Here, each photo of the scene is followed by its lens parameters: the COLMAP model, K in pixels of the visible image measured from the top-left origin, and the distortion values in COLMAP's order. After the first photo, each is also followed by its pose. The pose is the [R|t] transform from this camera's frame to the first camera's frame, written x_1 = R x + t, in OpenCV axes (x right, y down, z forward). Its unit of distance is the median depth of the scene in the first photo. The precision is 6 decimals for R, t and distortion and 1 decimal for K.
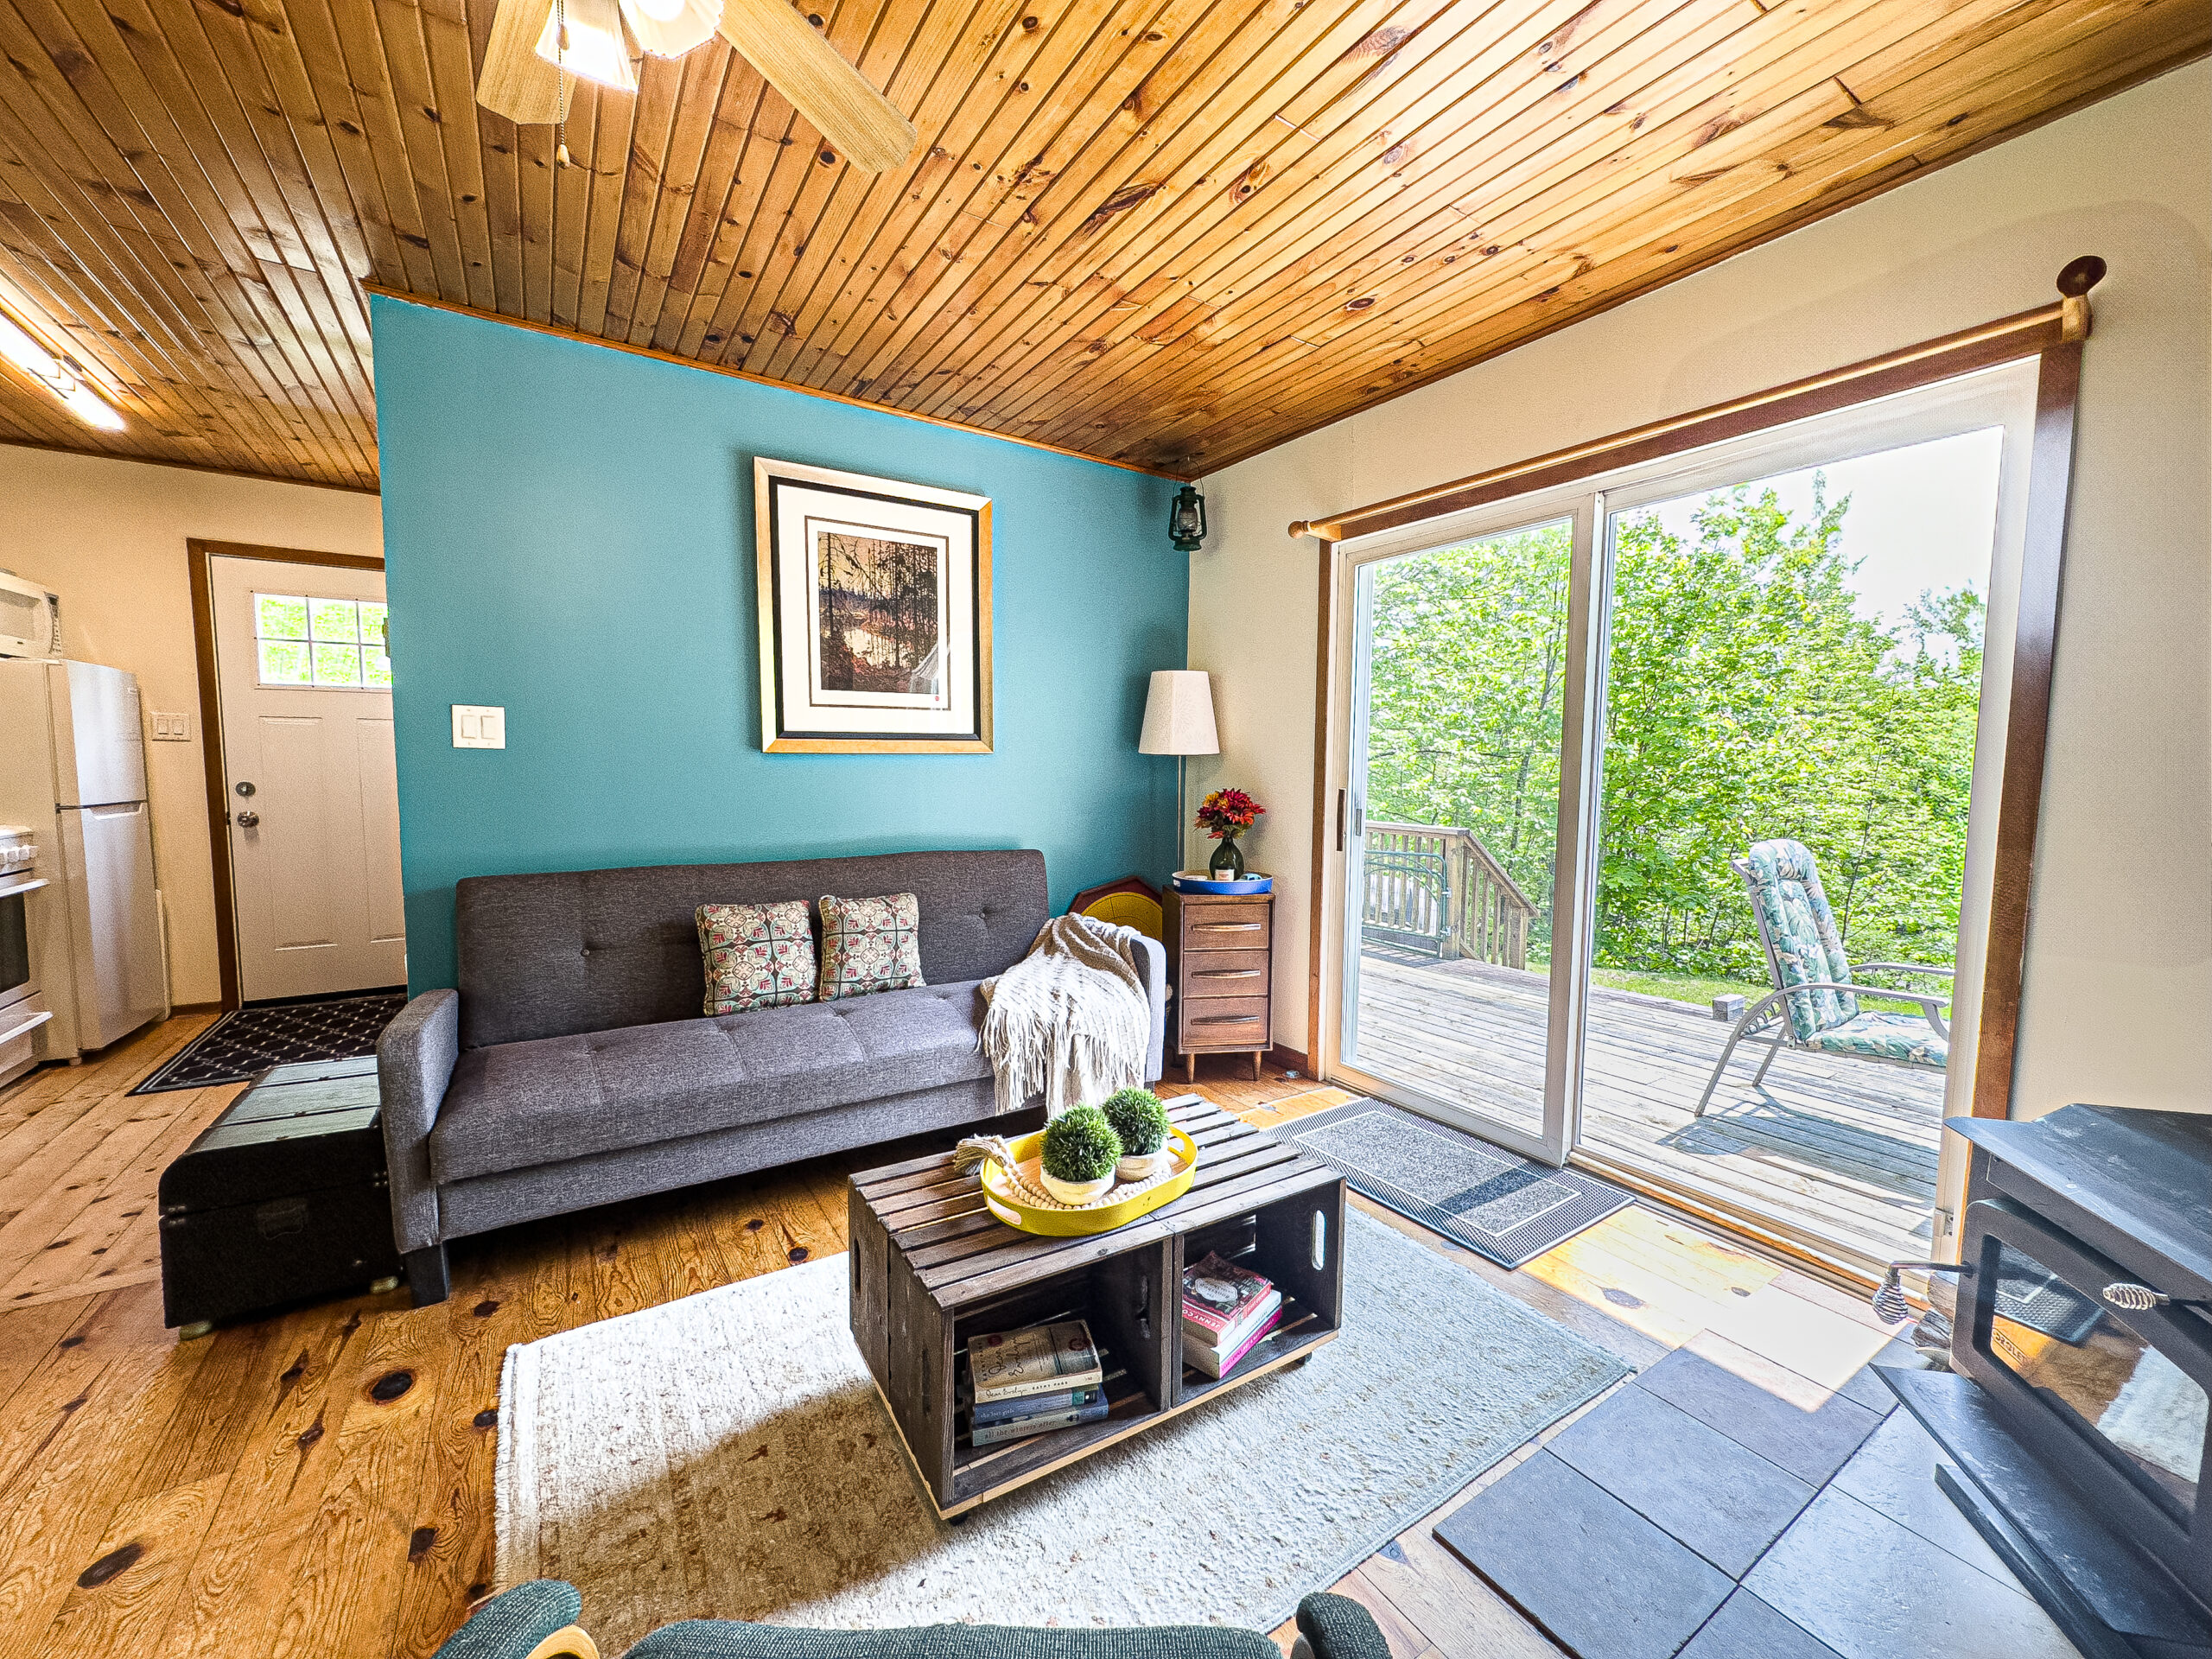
lens RADIAL K [[879.9, 0, 1101.2], [0, 879.9, 827.2], [0, 0, 1]] dist [-0.000527, -0.000149]
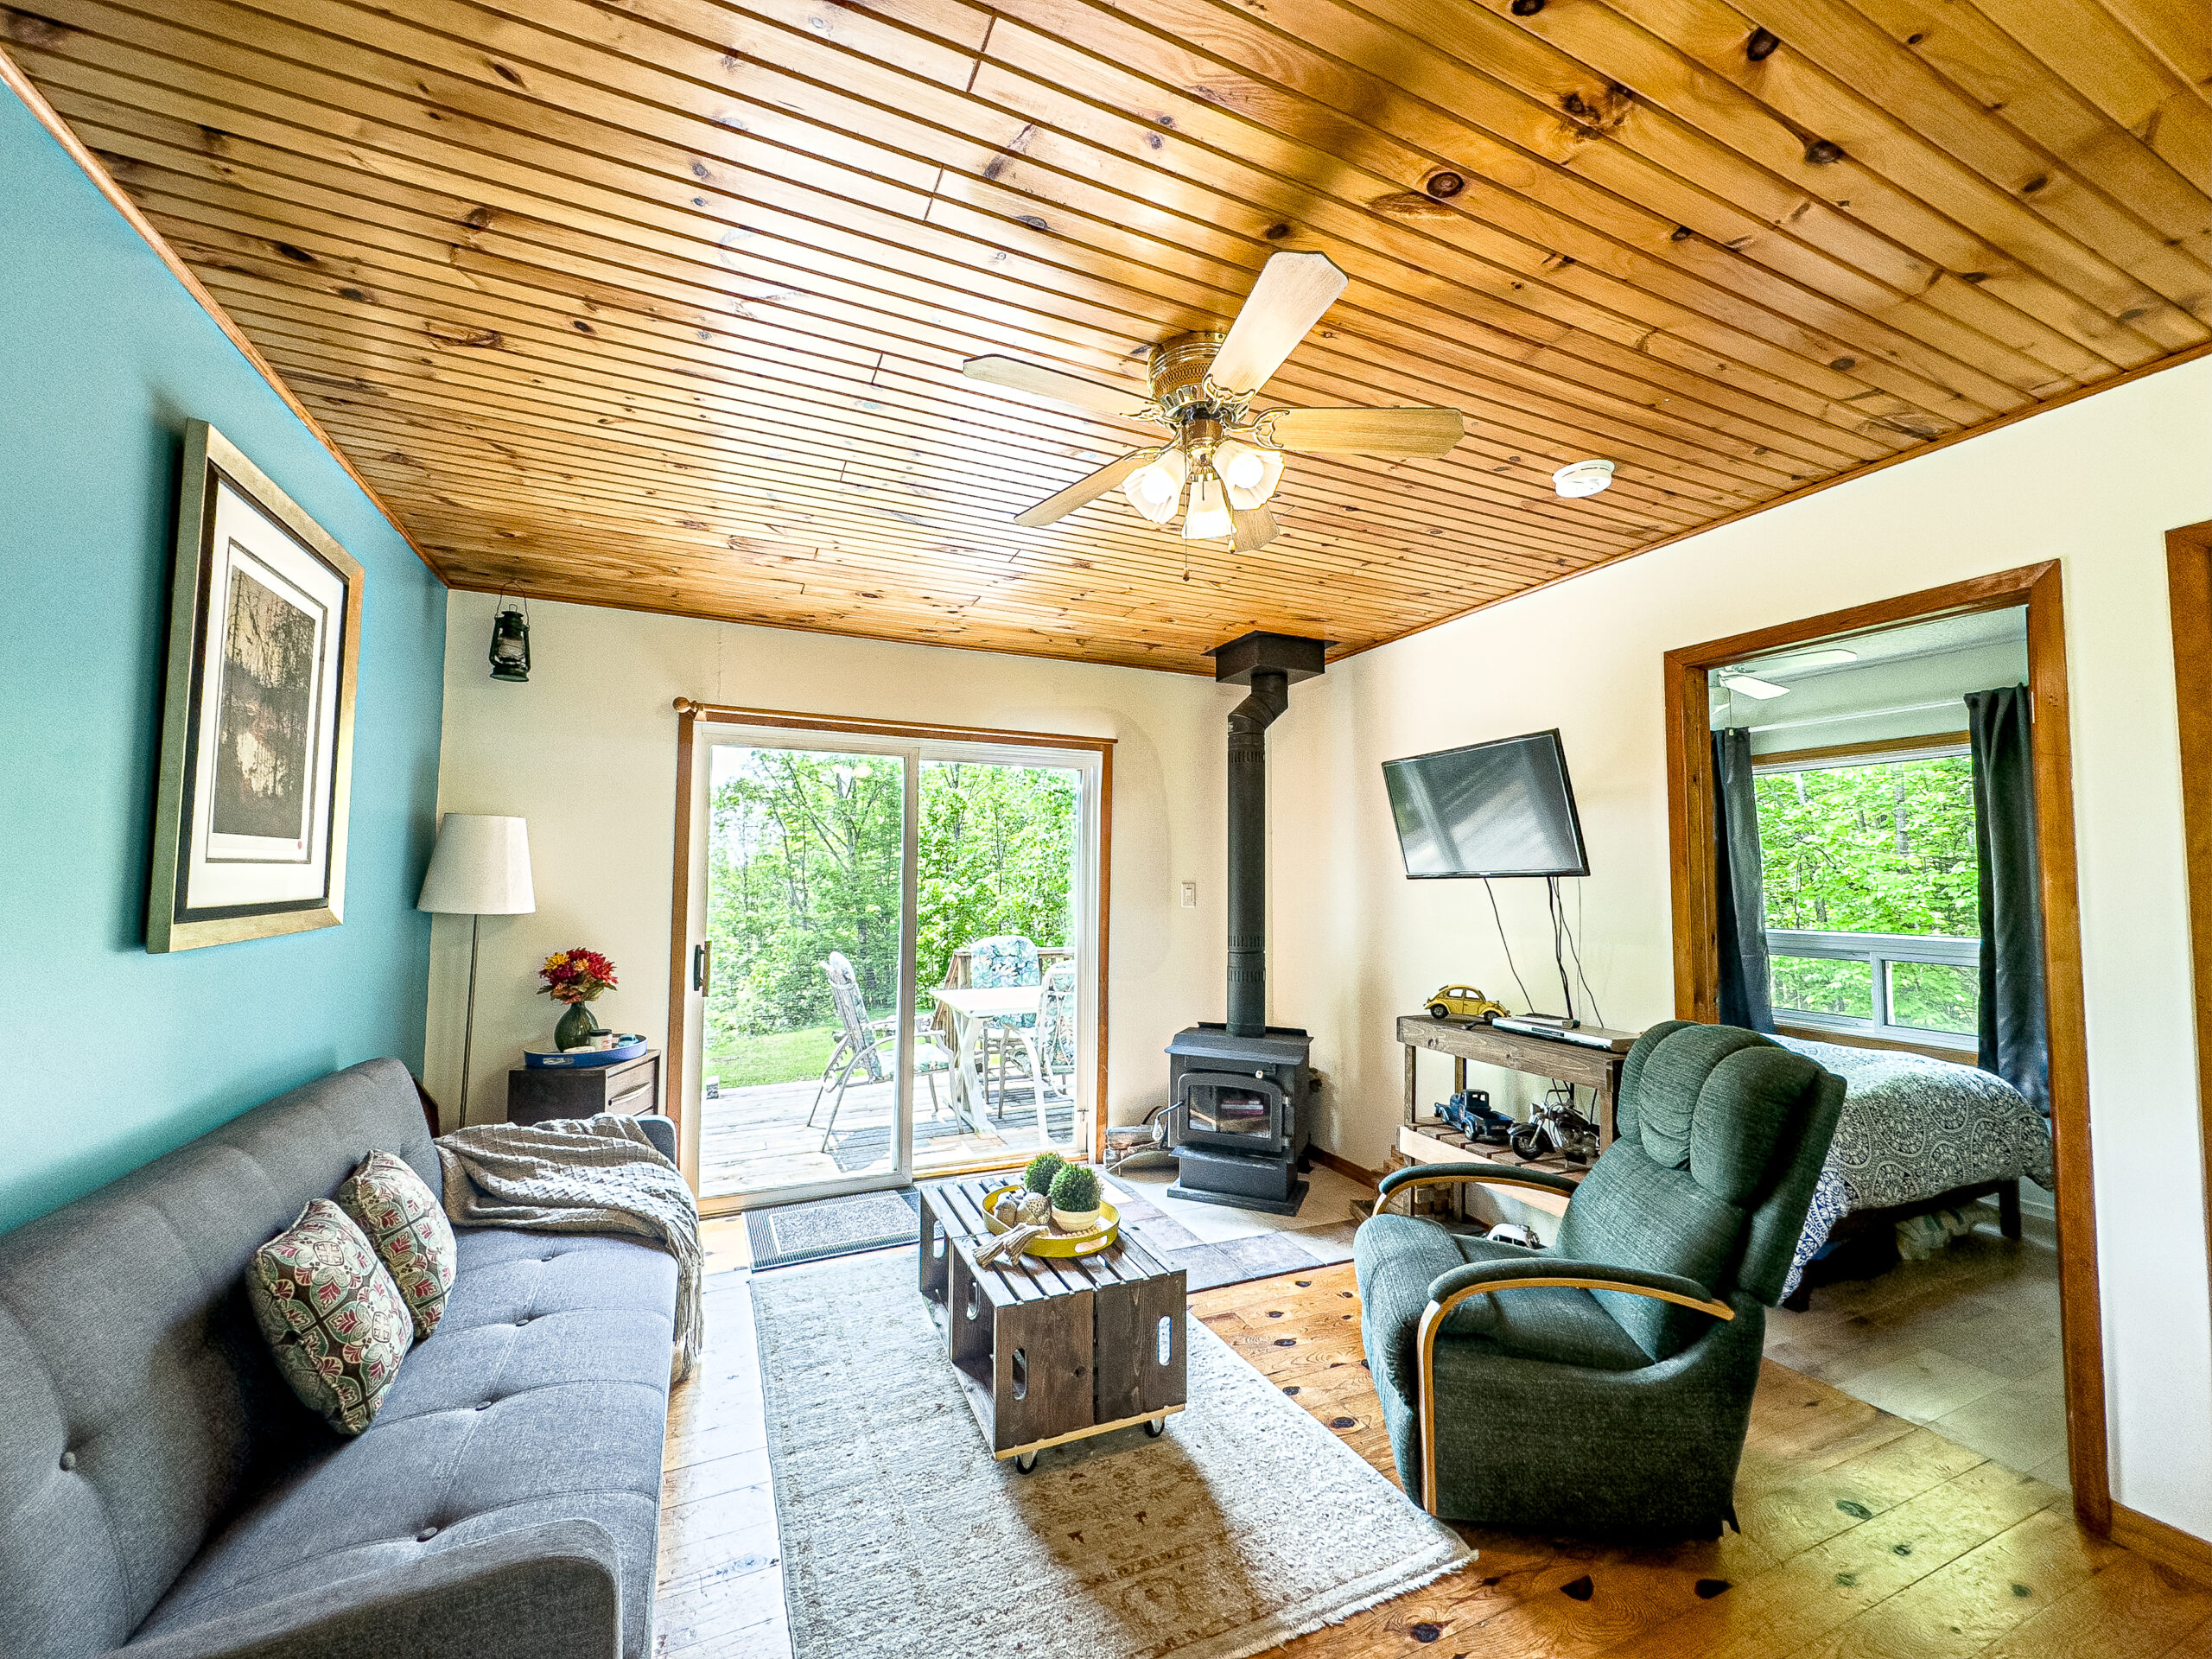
lens RADIAL K [[879.9, 0, 1107.3], [0, 879.9, 831.3], [0, 0, 1]] dist [-0.000527, -0.000149]
pose [[0.141931, 0.050303, 0.988598, -0.797029], [0.071250, 0.995598, -0.060889, -0.081602], [-0.987309, 0.079080, 0.137723, 0.353932]]
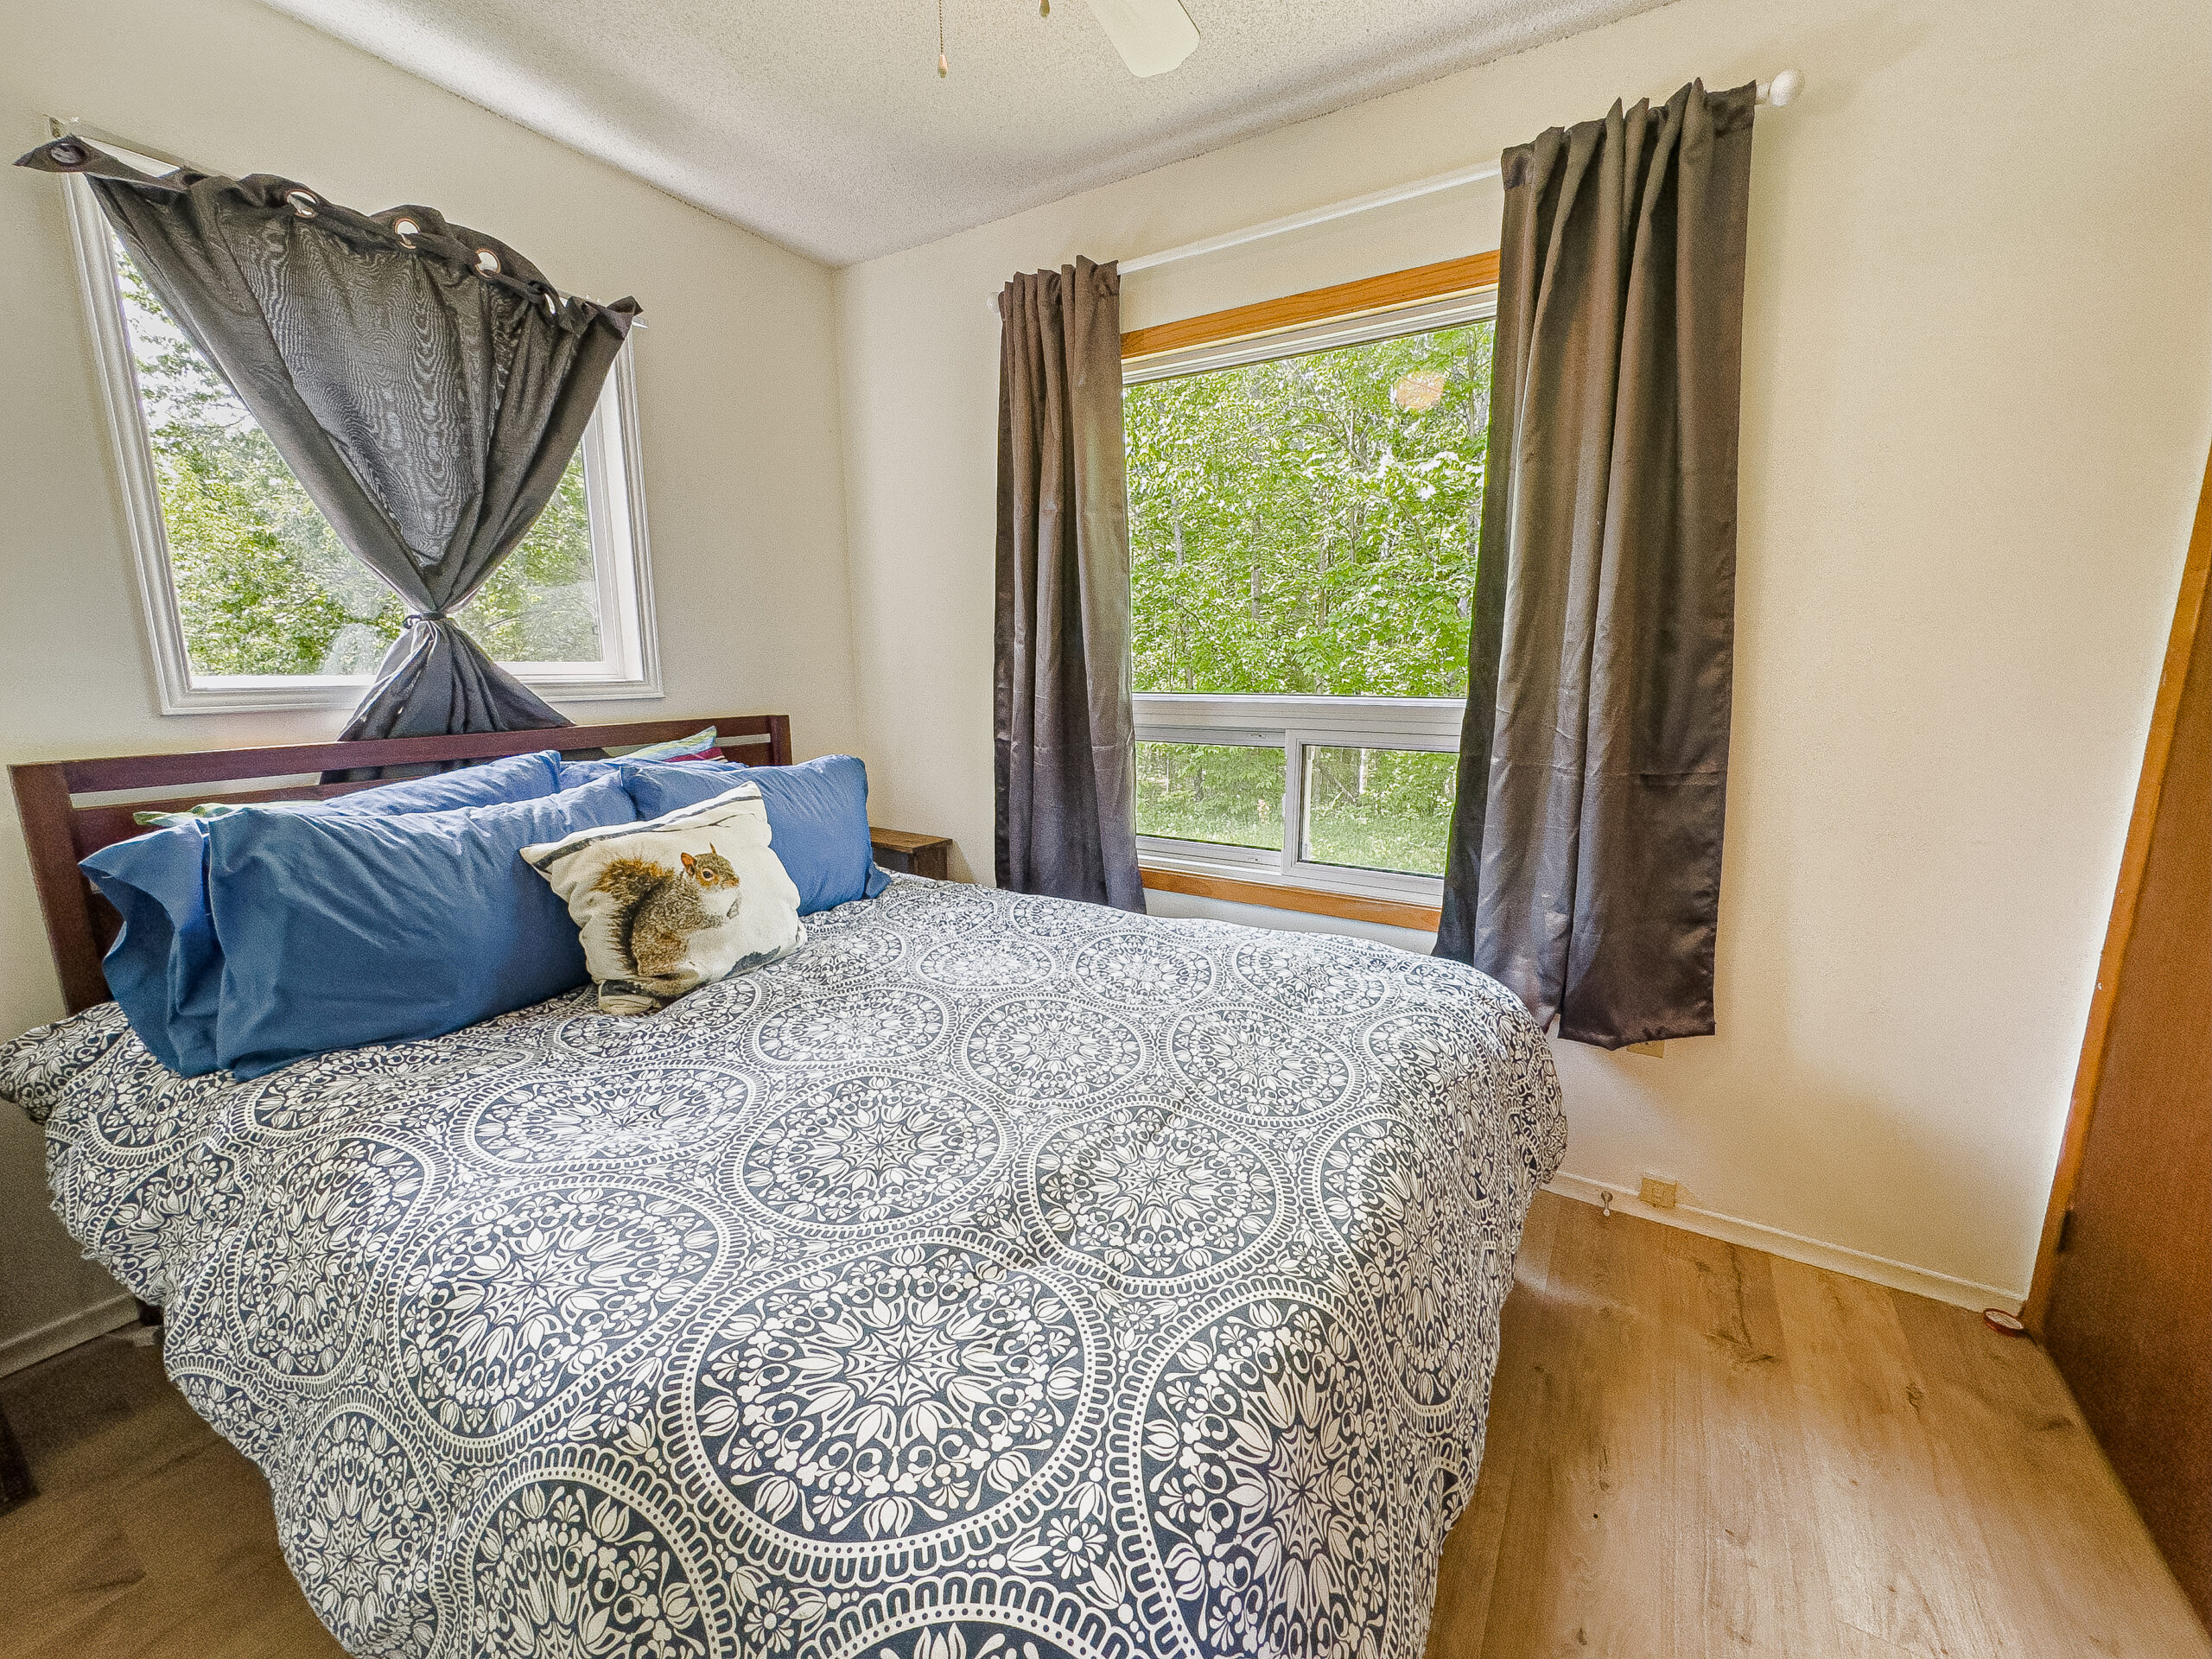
lens RADIAL K [[879.9, 0, 1106.8], [0, 879.9, 821.4], [0, 0, 1]] dist [-0.000527, -0.000149]
pose [[-0.438569, -0.163914, 0.883623, 0.162119], [0.068019, 0.974352, 0.214504, 0.015781], [-0.896120, 0.154178, -0.416172, -0.175809]]
